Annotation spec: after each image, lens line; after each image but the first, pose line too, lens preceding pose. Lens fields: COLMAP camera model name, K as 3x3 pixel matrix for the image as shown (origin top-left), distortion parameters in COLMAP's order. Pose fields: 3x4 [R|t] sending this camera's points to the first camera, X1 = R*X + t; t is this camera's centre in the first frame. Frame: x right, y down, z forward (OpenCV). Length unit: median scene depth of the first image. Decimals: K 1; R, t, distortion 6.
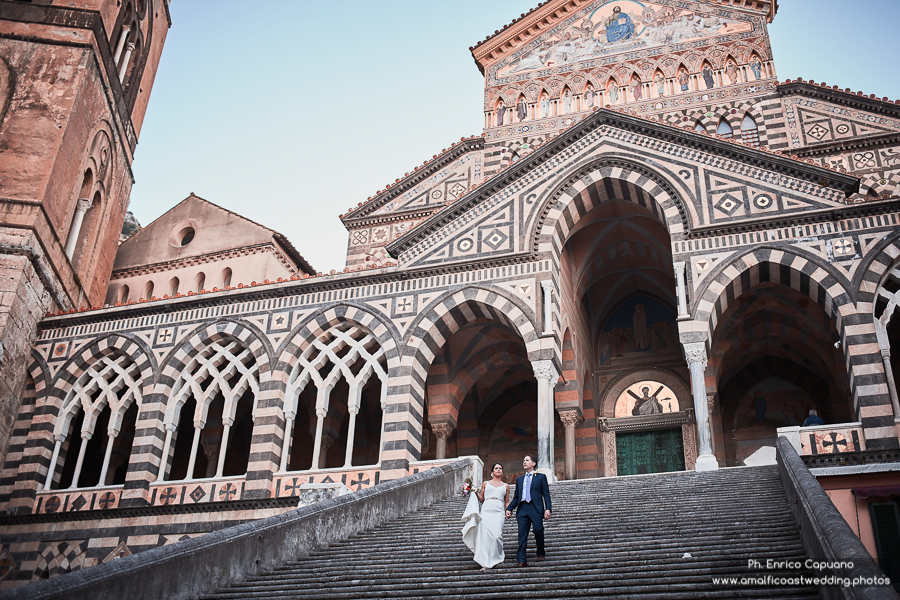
lens RADIAL K [[819.5, 0, 450.0], [0, 819.5, 300.0], [0, 0, 1]] dist [-0.048532, -0.003403]
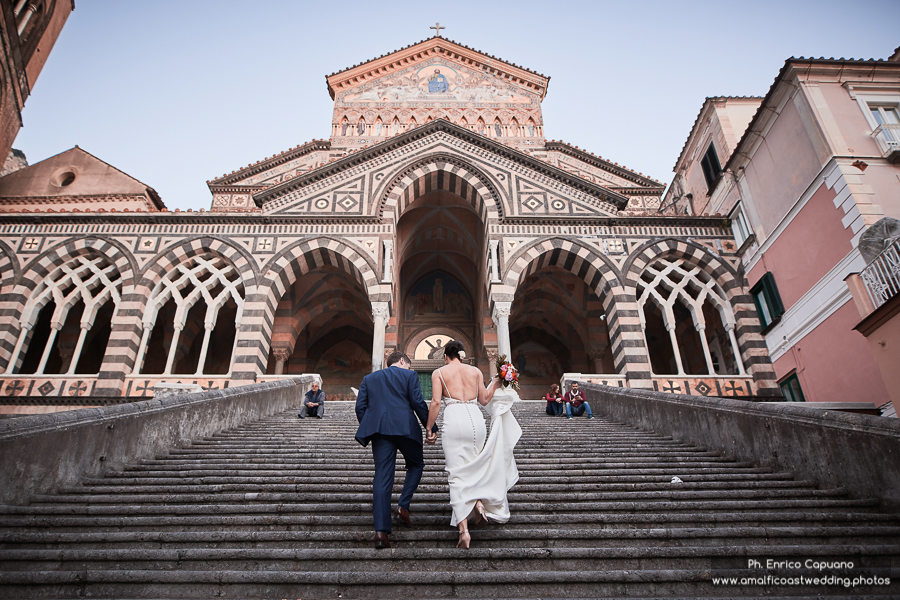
lens RADIAL K [[598.5, 0, 450.0], [0, 598.5, 300.0], [0, 0, 1]] dist [-0.022805, 0.000285]
pose [[0.954851, 0.121665, 0.271028, -0.023070], [-0.132618, 0.990914, 0.022399, 0.029175], [-0.265841, -0.057331, 0.962311, 0.094993]]
